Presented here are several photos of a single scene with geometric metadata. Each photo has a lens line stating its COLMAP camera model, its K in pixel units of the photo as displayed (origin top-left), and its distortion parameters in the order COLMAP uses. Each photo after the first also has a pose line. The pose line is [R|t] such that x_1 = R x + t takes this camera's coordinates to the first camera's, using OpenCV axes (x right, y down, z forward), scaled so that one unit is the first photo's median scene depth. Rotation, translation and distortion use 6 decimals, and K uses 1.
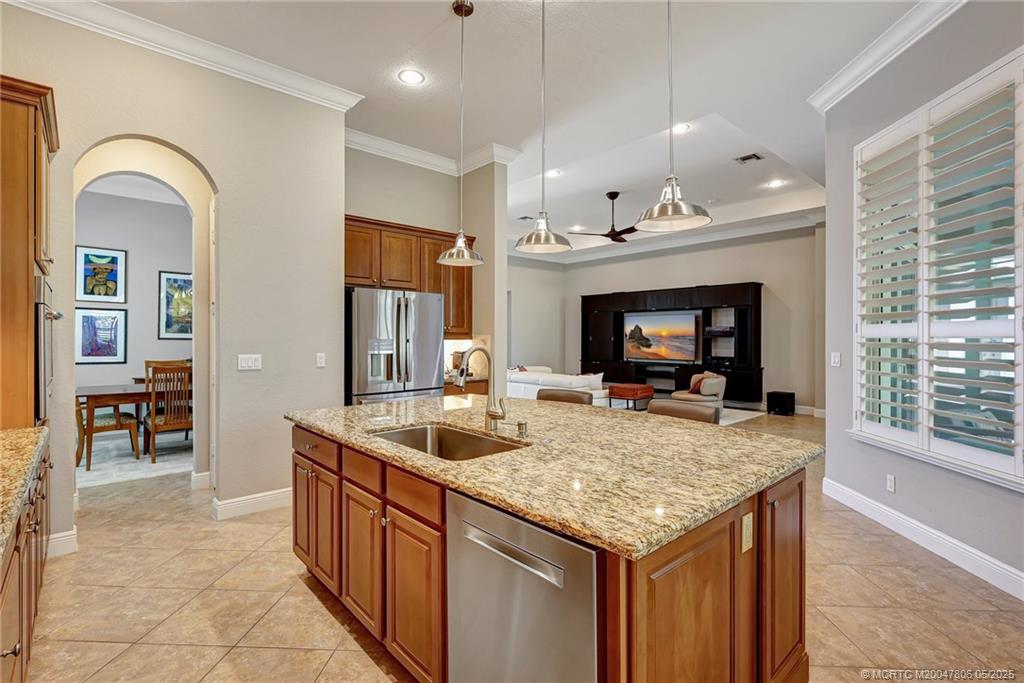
lens RADIAL K [[479.8, 0, 508.3], [0, 479.8, 339.1], [0, 0, 1]] dist [-0.002466, -0.003784]
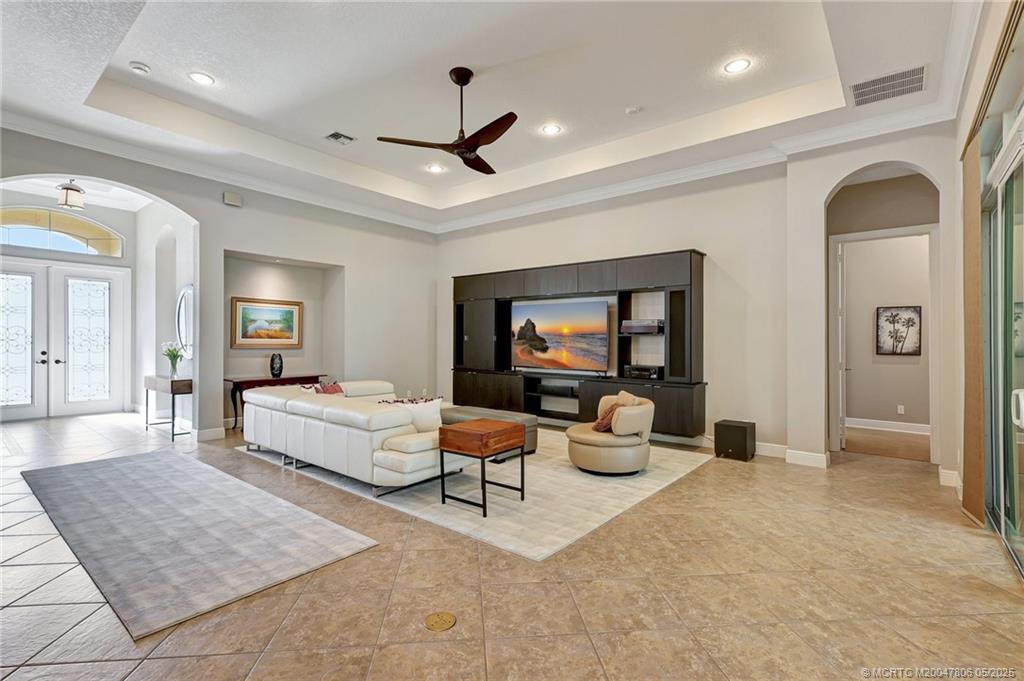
lens RADIAL K [[479.8, 0, 512.7], [0, 479.8, 340.7], [0, 0, 1]] dist [-0.002466, -0.003784]
pose [[0.988295, 0.001419, 0.152549, 0.165036], [-0.000876, 0.999993, -0.003628, 0.005630], [-0.152553, 0.003452, 0.988289, 0.380919]]
